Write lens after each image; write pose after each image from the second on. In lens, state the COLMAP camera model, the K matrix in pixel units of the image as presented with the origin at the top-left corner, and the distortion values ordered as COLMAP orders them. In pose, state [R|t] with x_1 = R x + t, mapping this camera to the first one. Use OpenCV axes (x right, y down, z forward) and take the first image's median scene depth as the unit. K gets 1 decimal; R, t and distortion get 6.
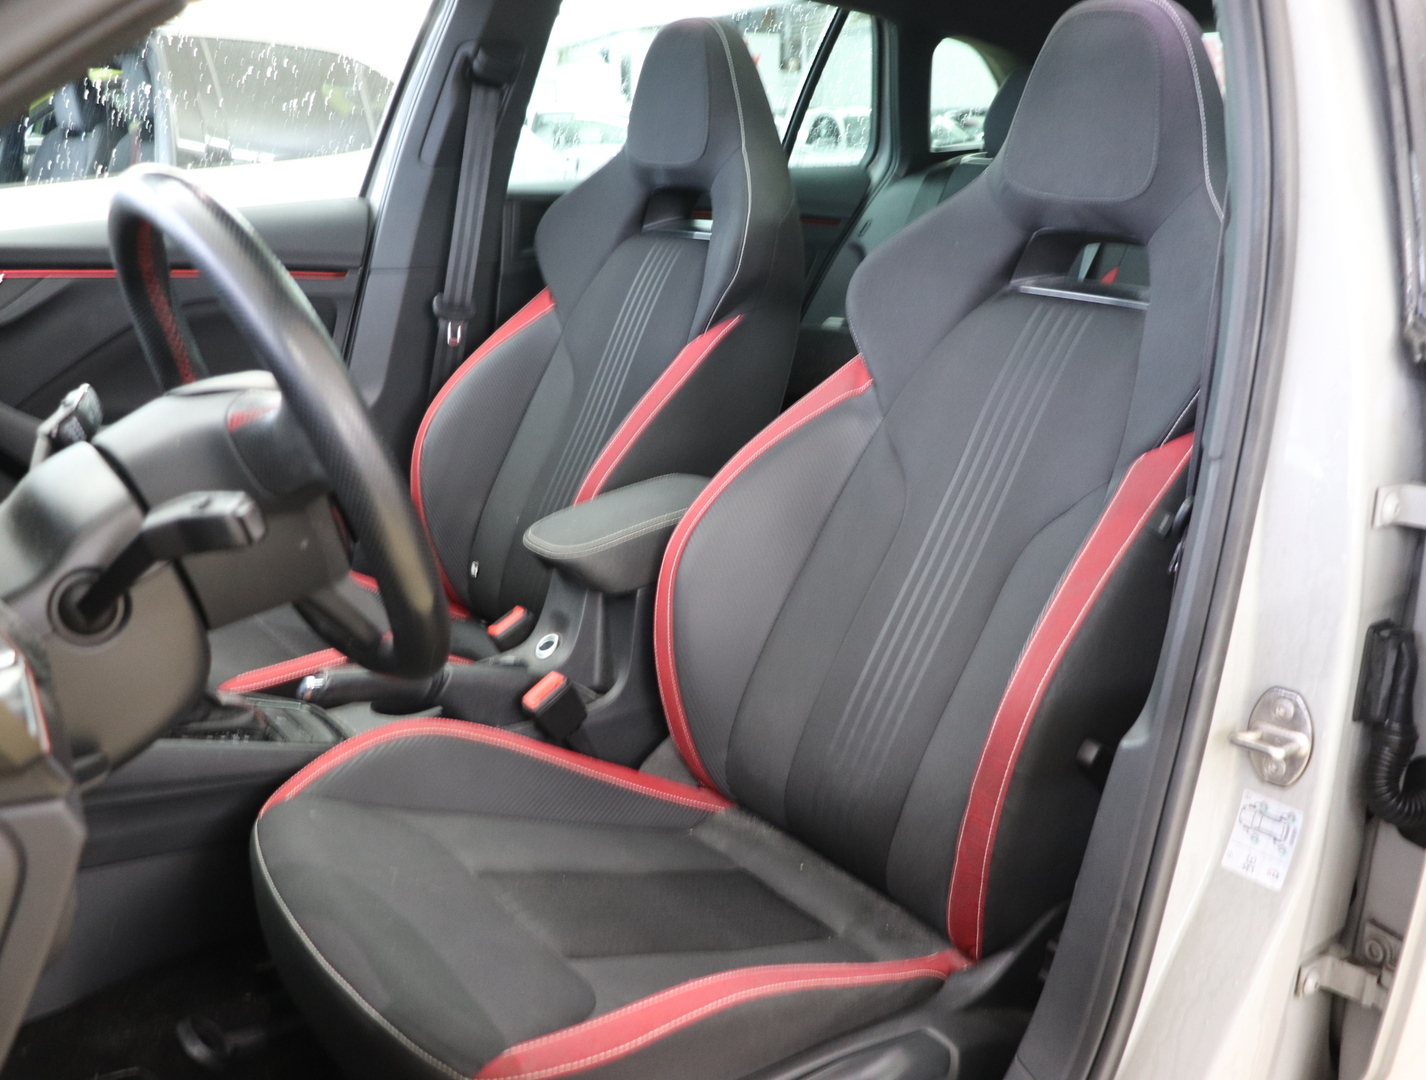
lens RADIAL K [[1323.4, 0, 713.0], [0, 1323.4, 540.0], [0, 0, 1]] dist [-0.184193, 0.133121]
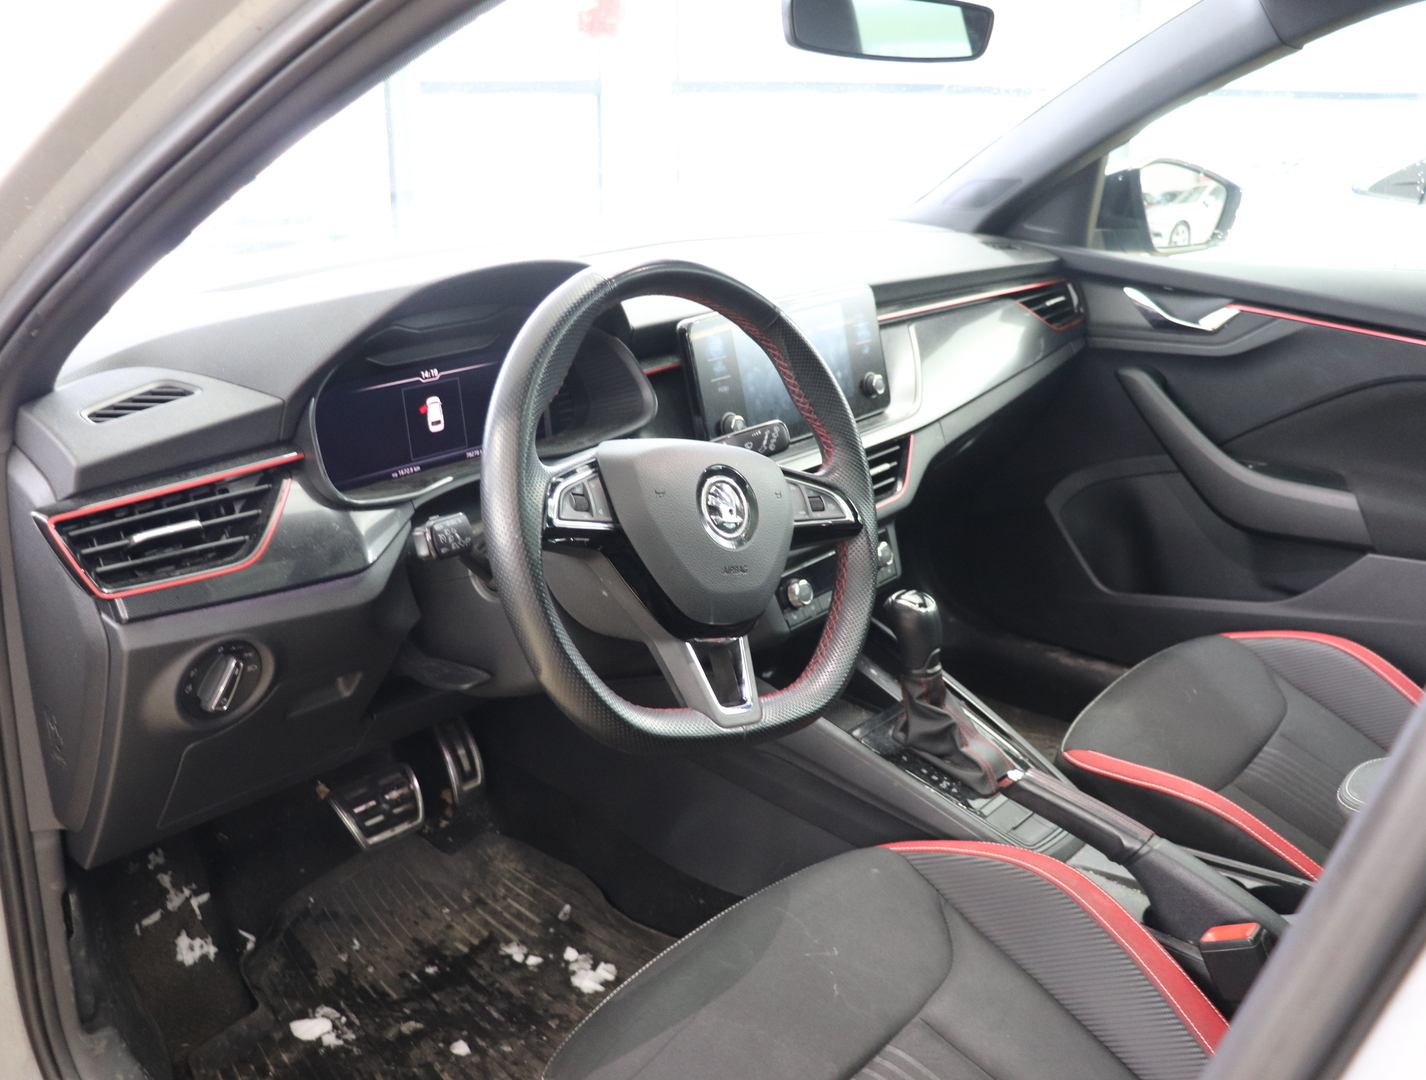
lens RADIAL K [[1323.4, 0, 713.0], [0, 1323.4, 540.0], [0, 0, 1]] dist [-0.184193, 0.133121]
pose [[0.200350, 0.307715, -0.930146, 0.387275], [-0.287720, 0.926012, 0.244374, -0.174389], [0.936524, 0.218661, 0.274062, 0.376360]]
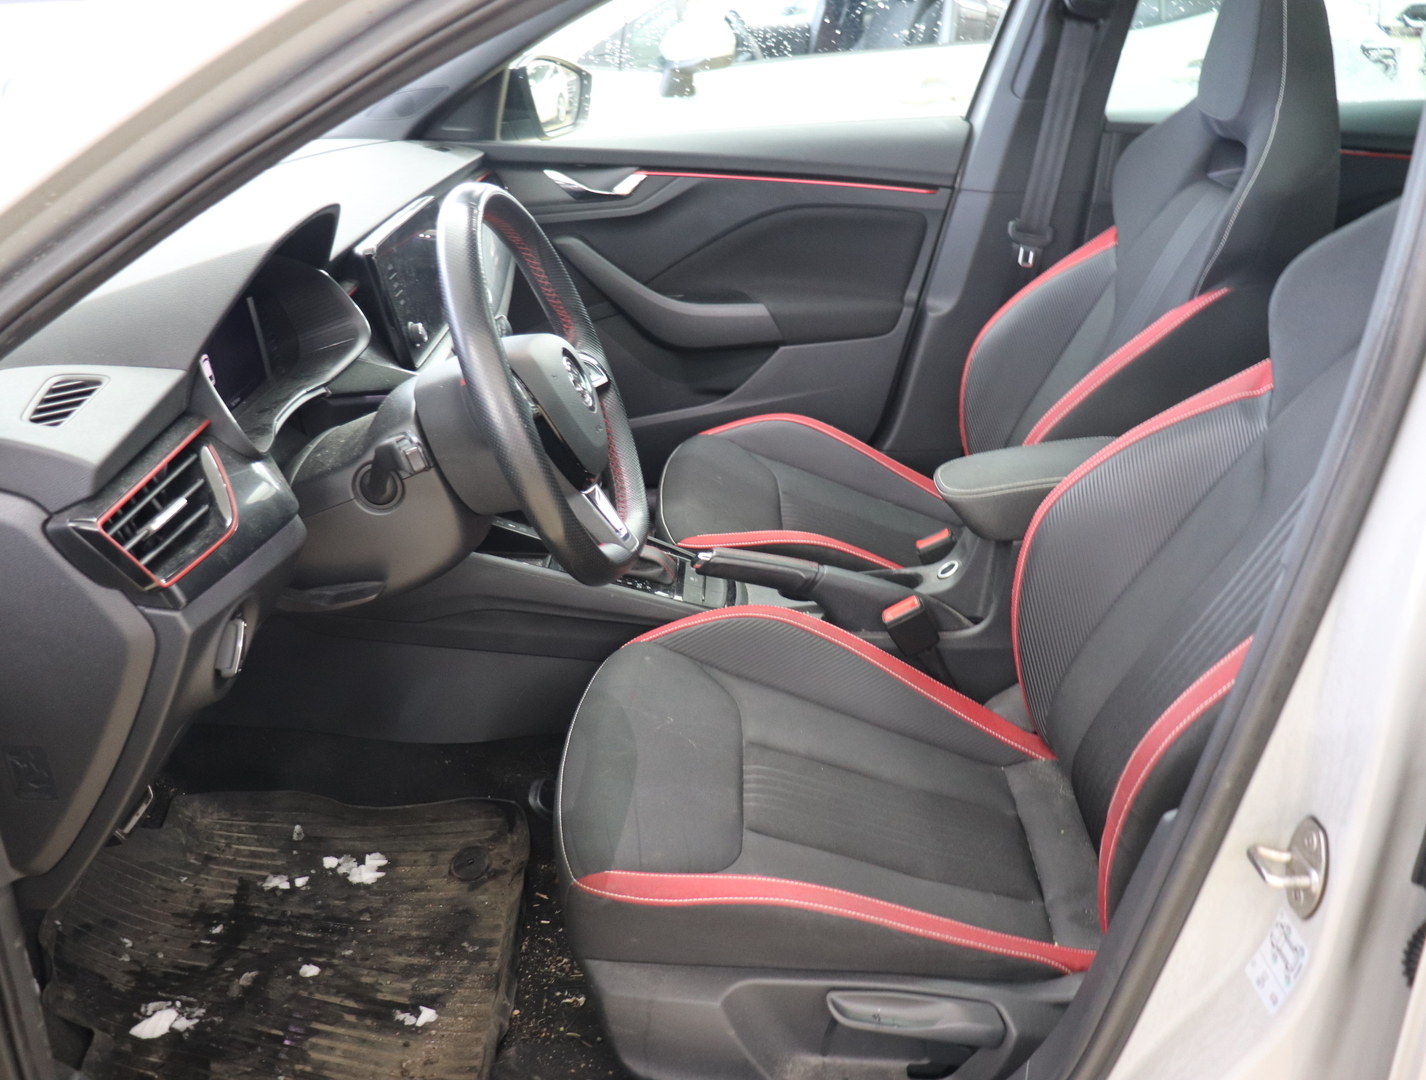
lens RADIAL K [[1323.4, 0, 713.0], [0, 1323.4, 540.0], [0, 0, 1]] dist [-0.184193, 0.133121]
pose [[0.779574, 0.231988, -0.581761, 0.333443], [-0.158894, 0.971739, 0.174576, -0.097522], [0.605819, -0.043657, 0.794404, 0.003980]]
